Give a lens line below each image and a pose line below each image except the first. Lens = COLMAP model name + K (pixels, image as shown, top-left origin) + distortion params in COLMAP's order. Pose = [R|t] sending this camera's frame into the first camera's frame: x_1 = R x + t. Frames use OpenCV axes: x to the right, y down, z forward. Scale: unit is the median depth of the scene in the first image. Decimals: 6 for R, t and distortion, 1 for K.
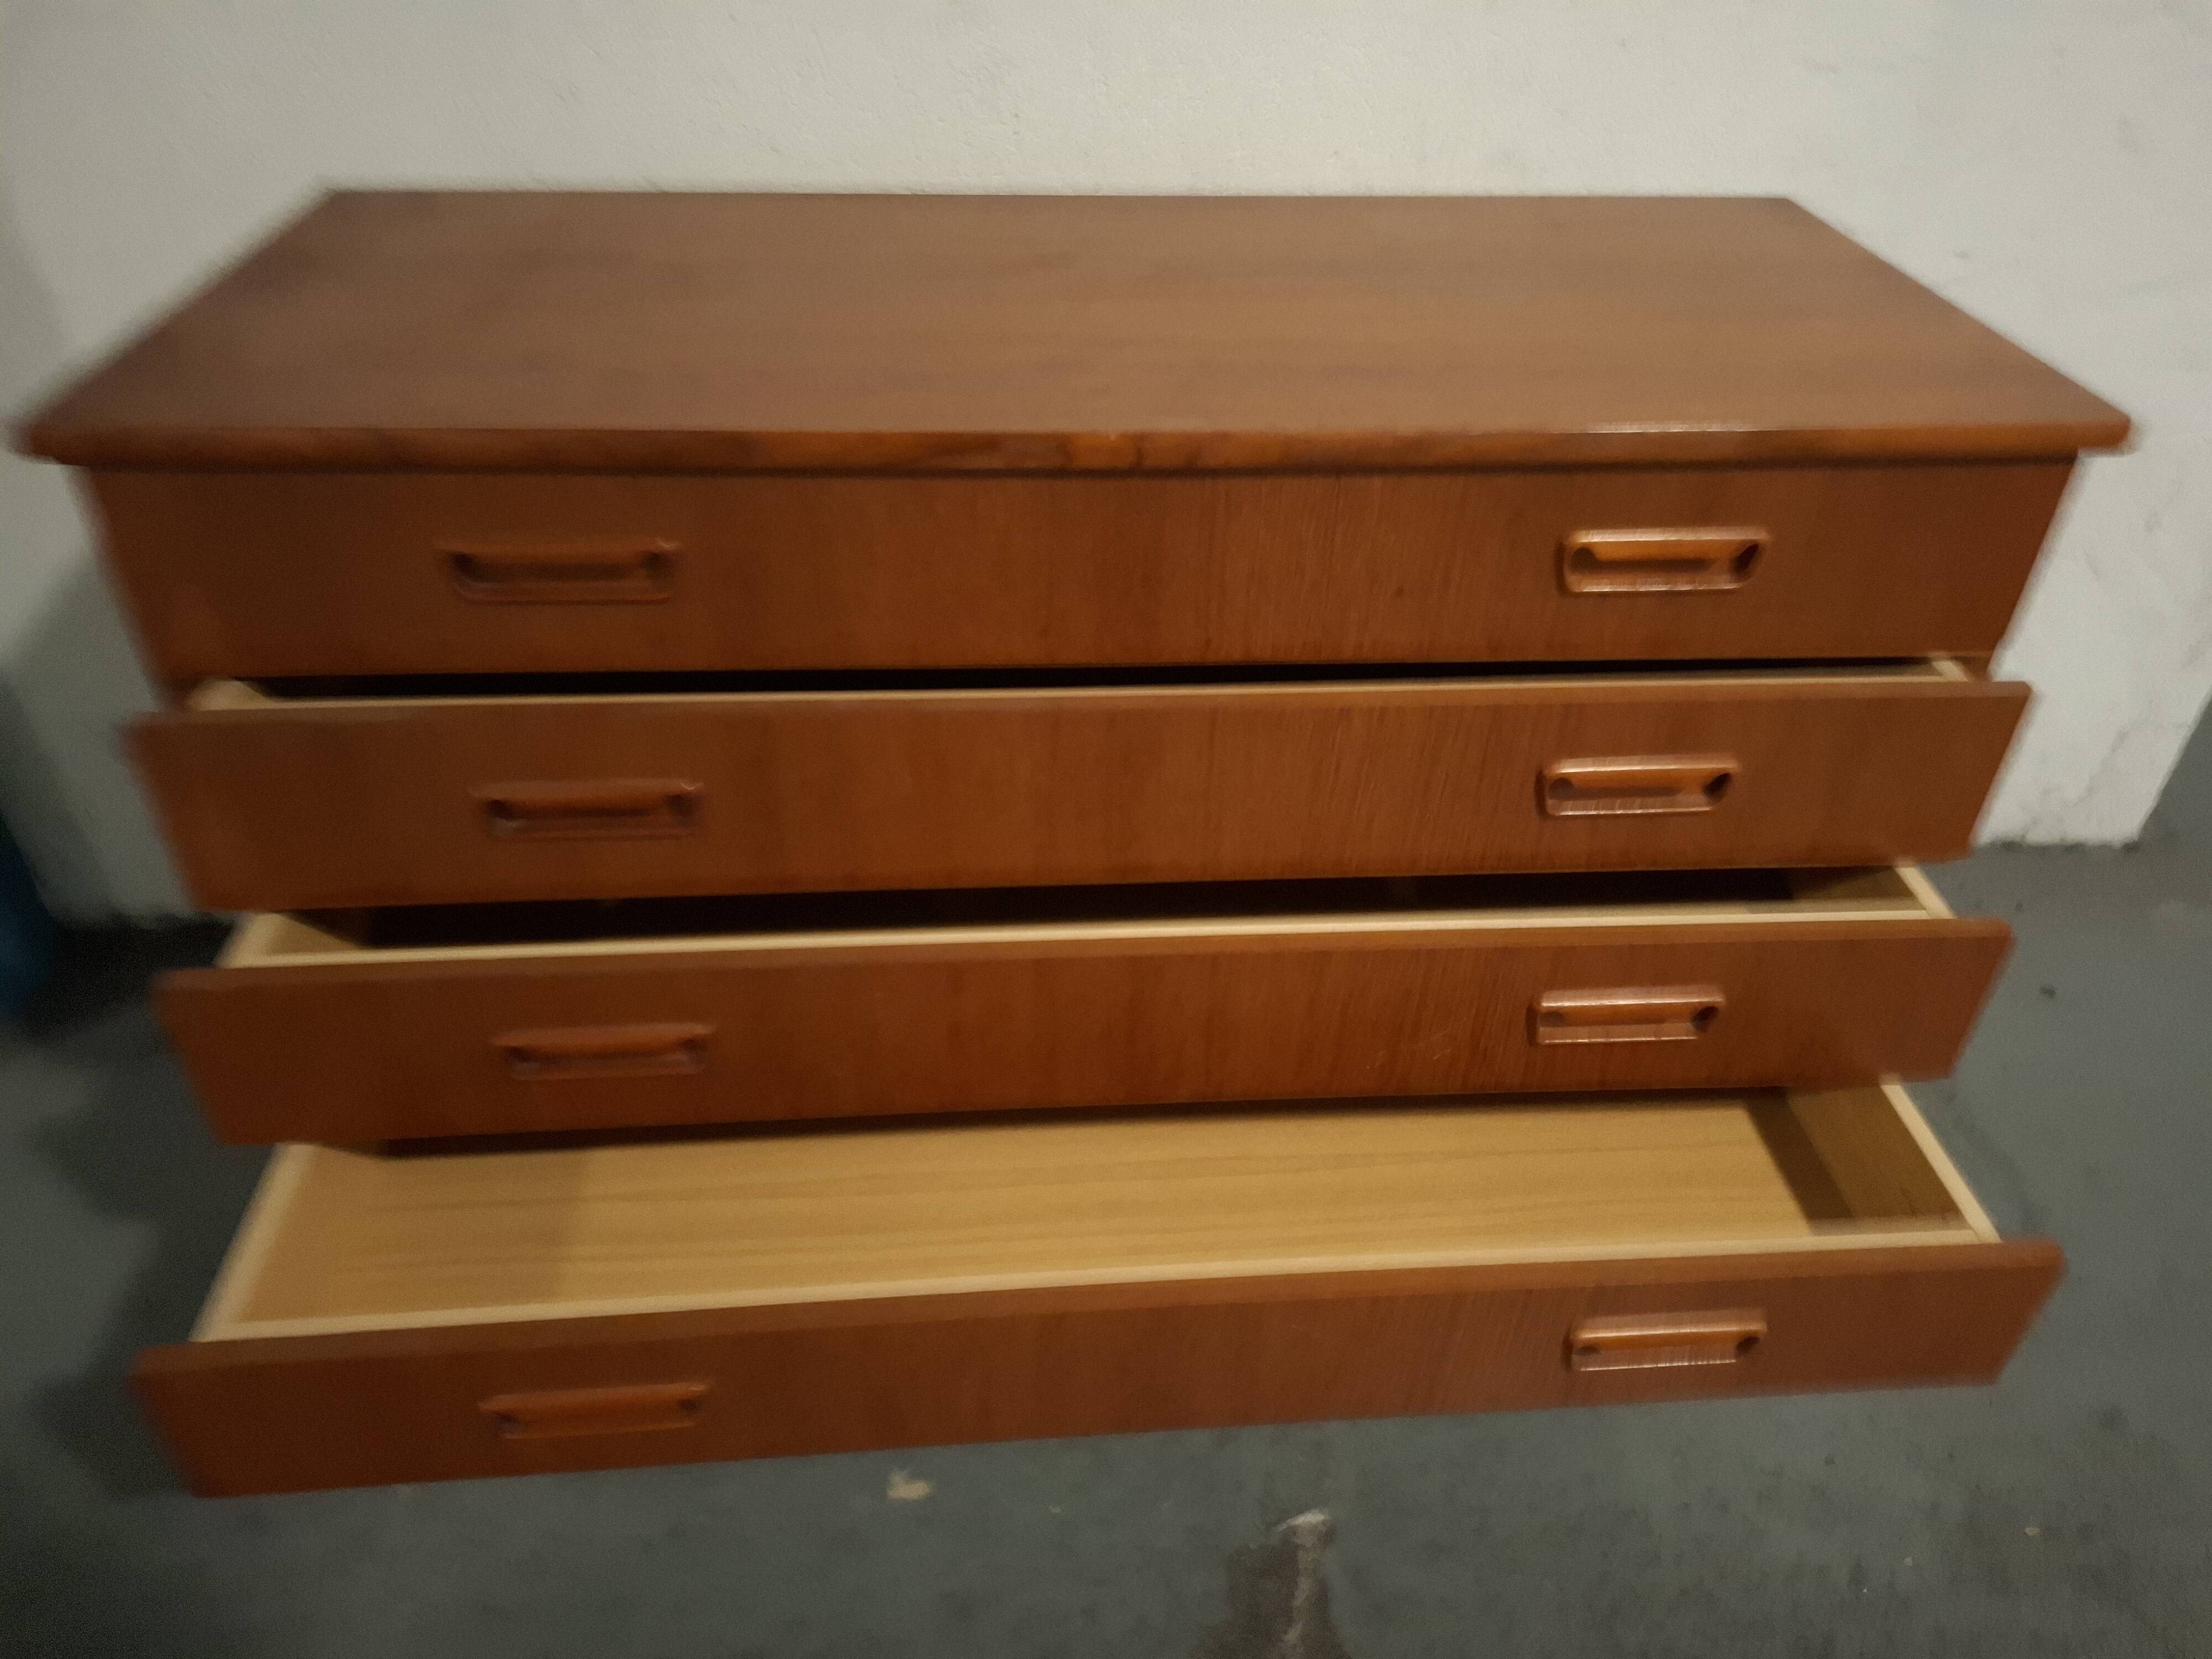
lens RADIAL K [[1535.1, 0, 1129.3], [0, 1535.1, 820.5], [0, 0, 1]] dist [0.034271, -0.034669]
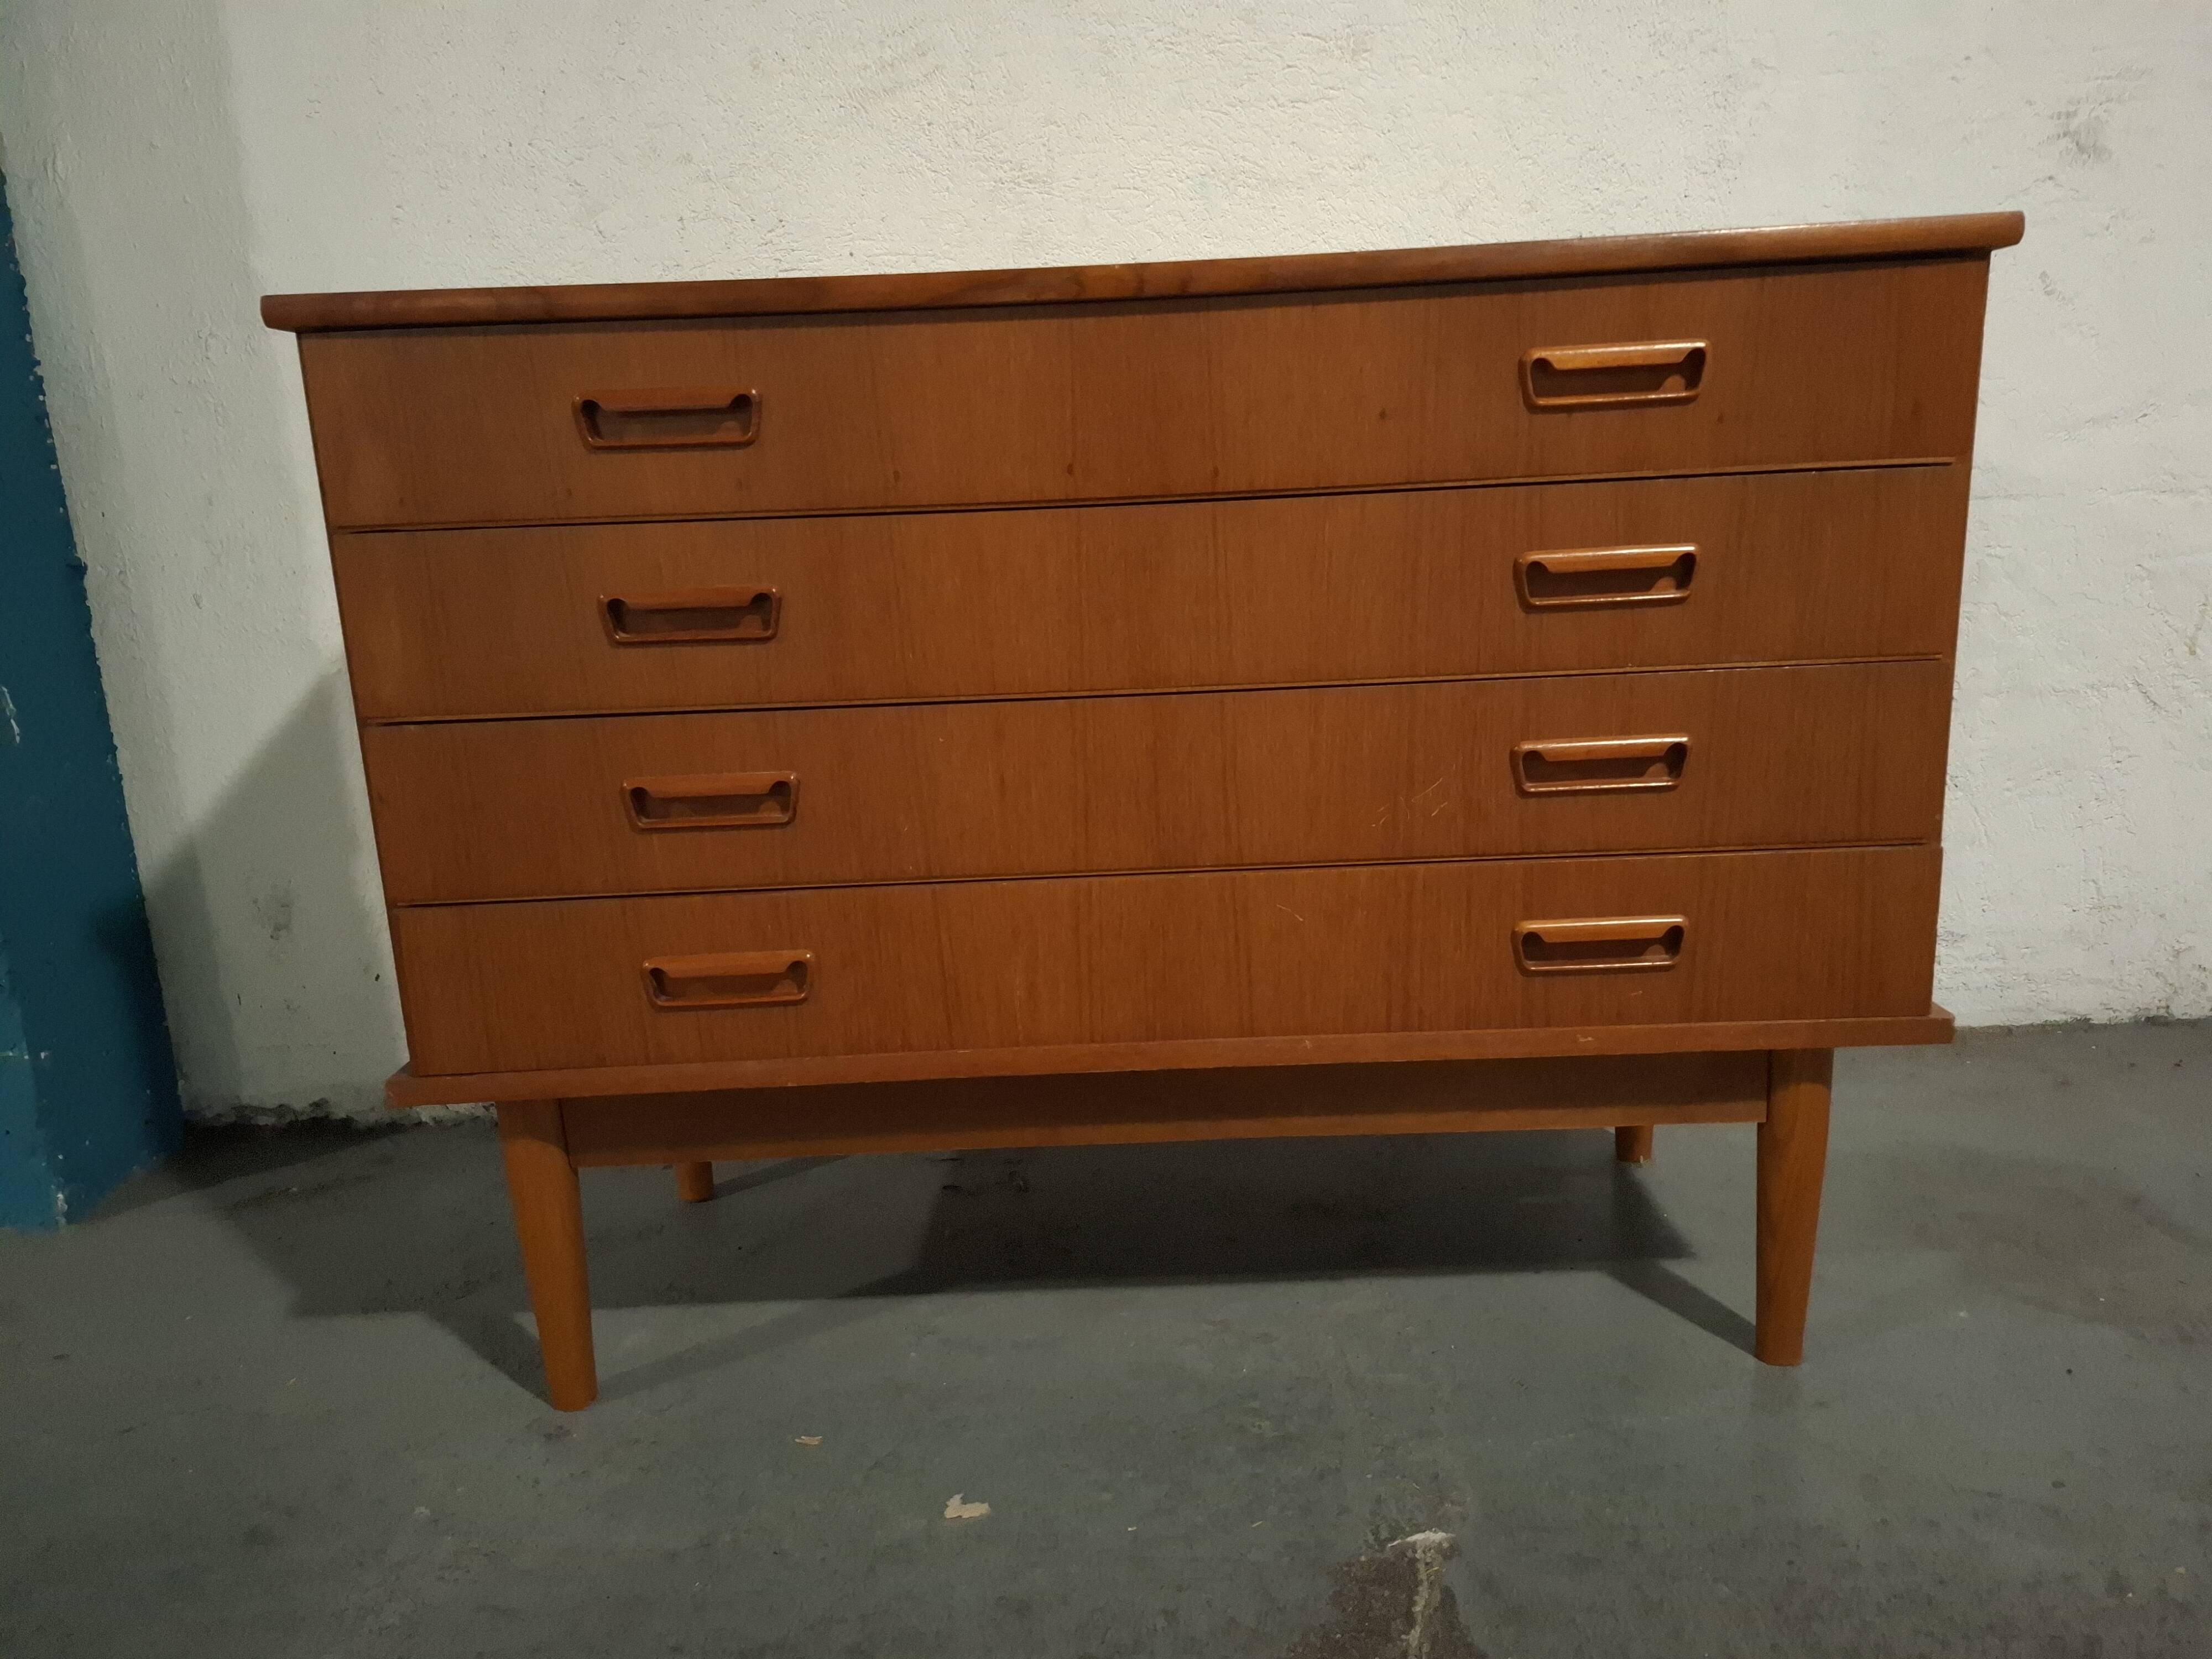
lens RADIAL K [[1535.1, 0, 1107.2], [0, 1535.1, 807.7], [0, 0, 1]] dist [0.034271, -0.034669]
pose [[0.993906, -0.062970, -0.090480, 0.055743], [0.021567, 0.916001, -0.400596, 0.543220], [0.108105, 0.396203, 0.911777, 0.057083]]
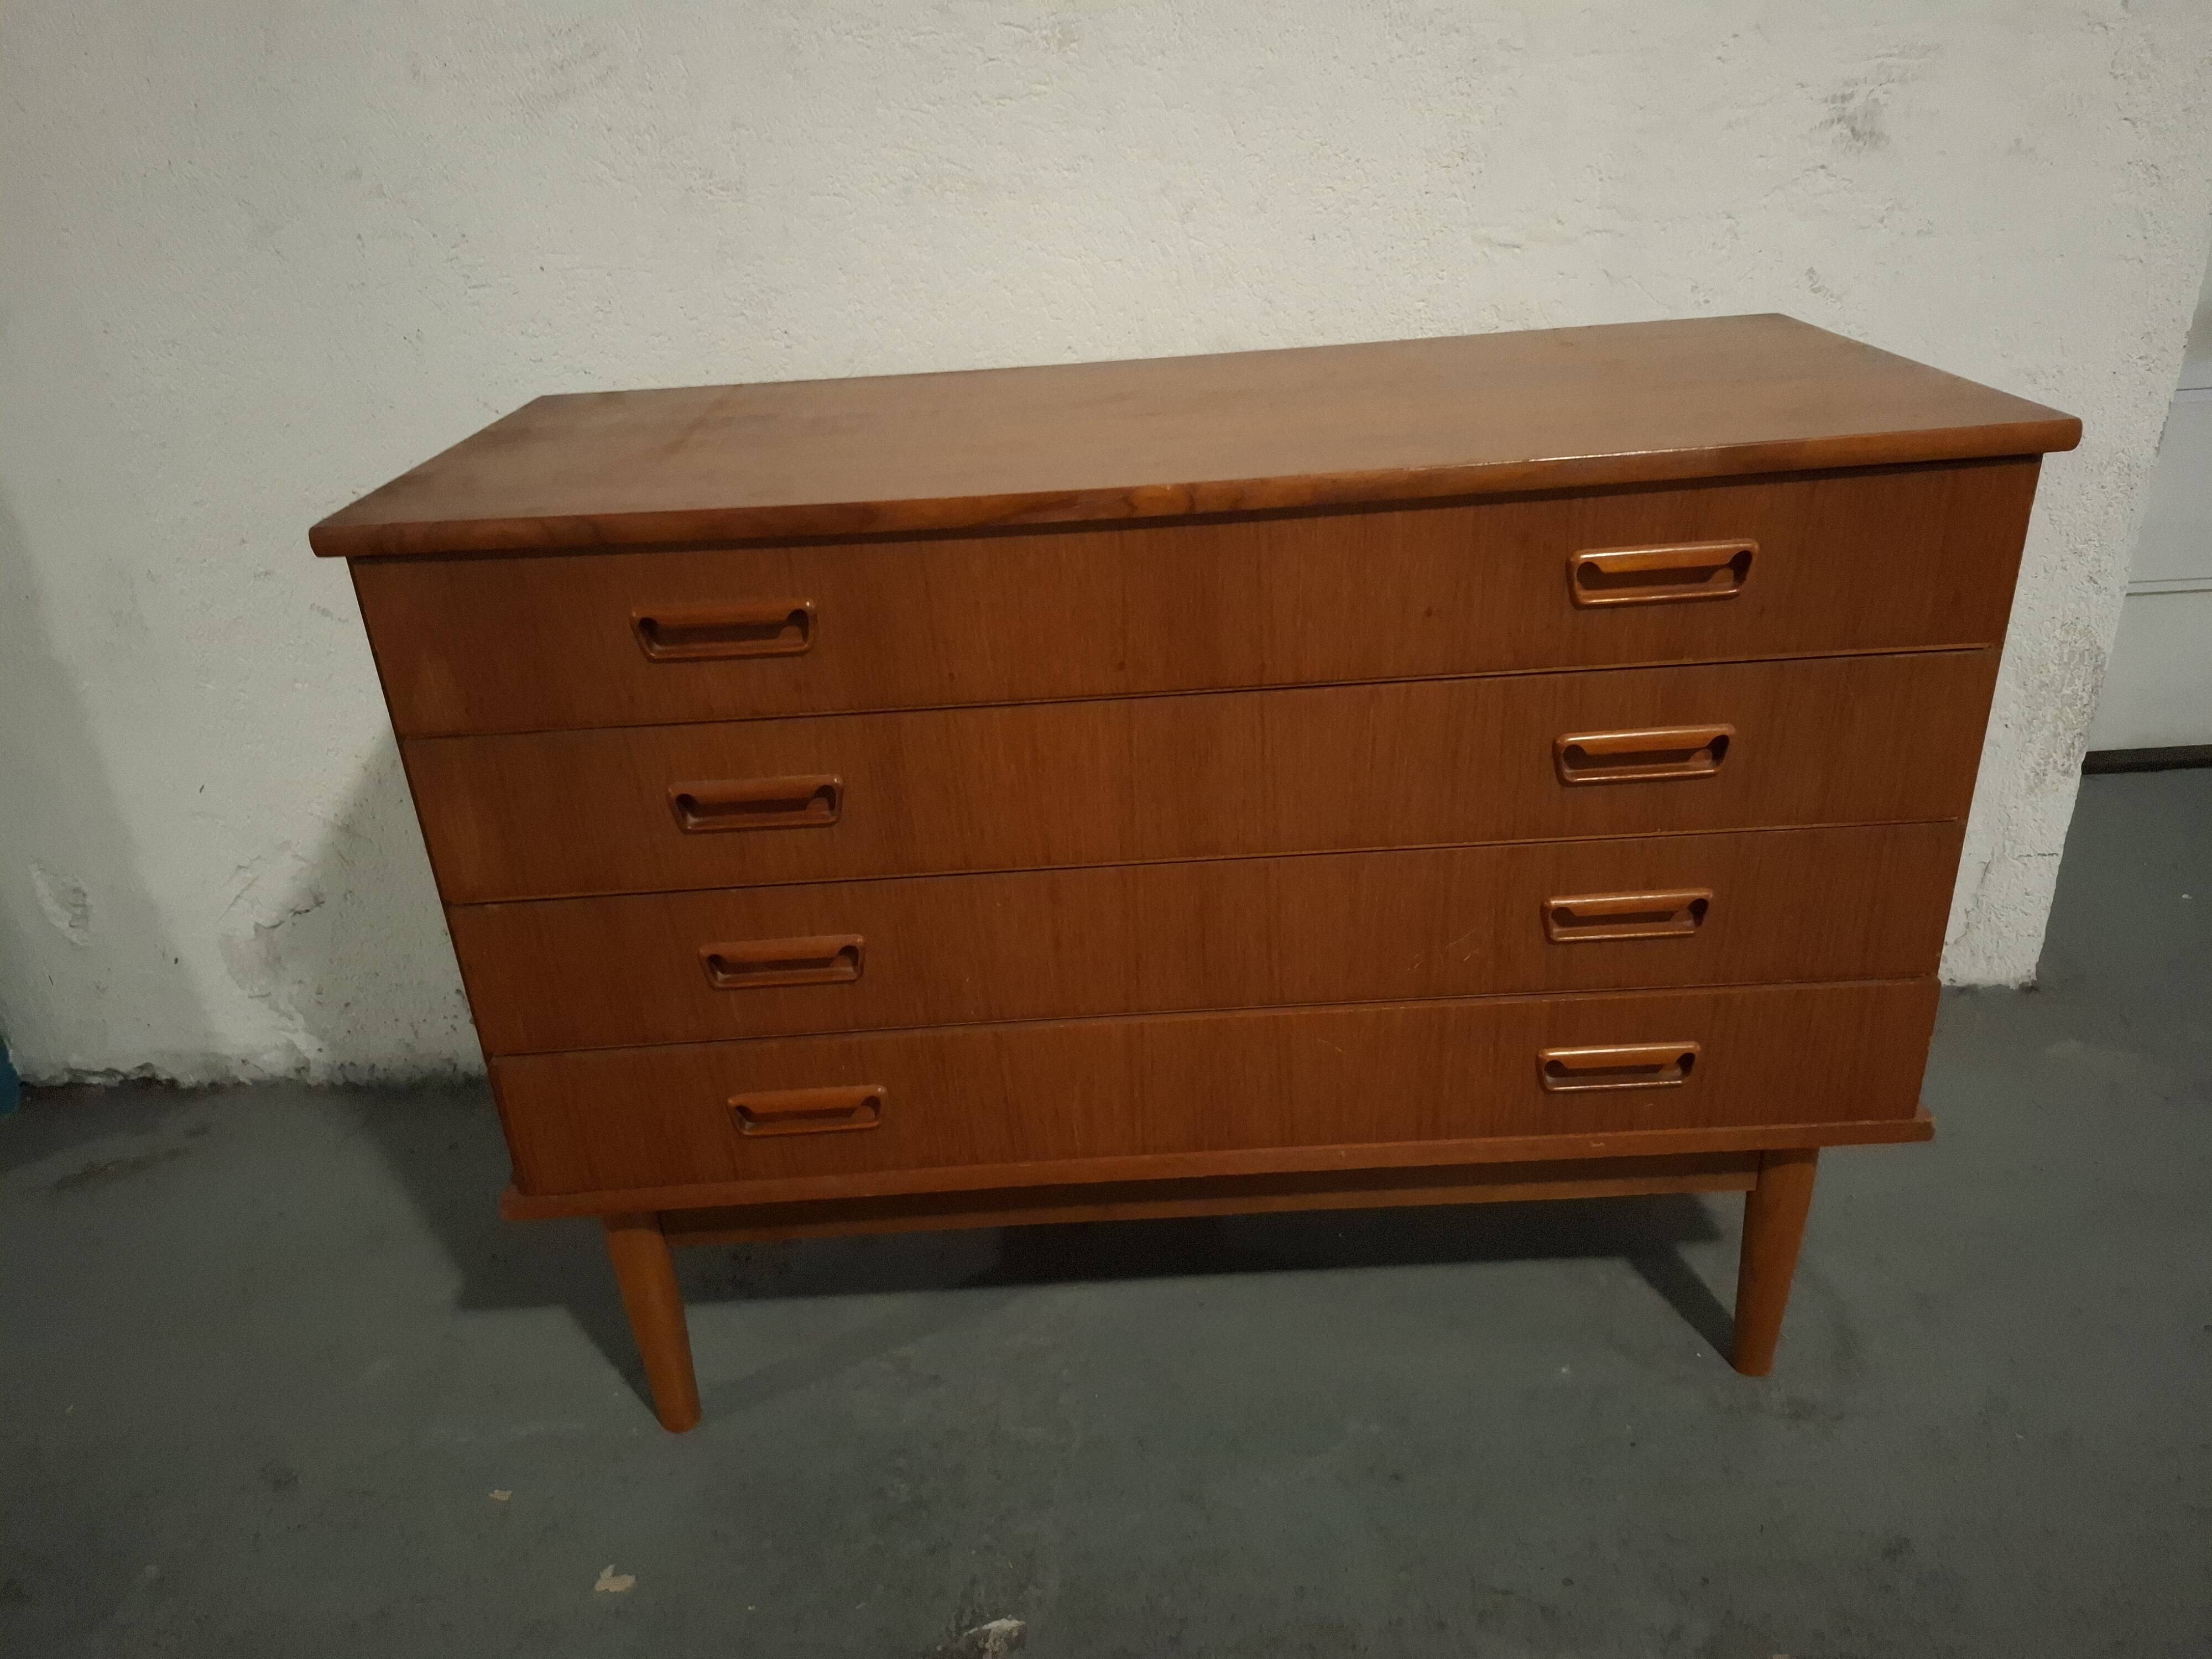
lens RADIAL K [[1535.1, 0, 1113.6], [0, 1535.1, 773.6], [0, 0, 1]] dist [0.034271, -0.034669]
pose [[0.993509, -0.054868, -0.099649, 0.047394], [0.033447, 0.978166, -0.205116, 0.187602], [0.108728, 0.200452, 0.973652, -0.113907]]
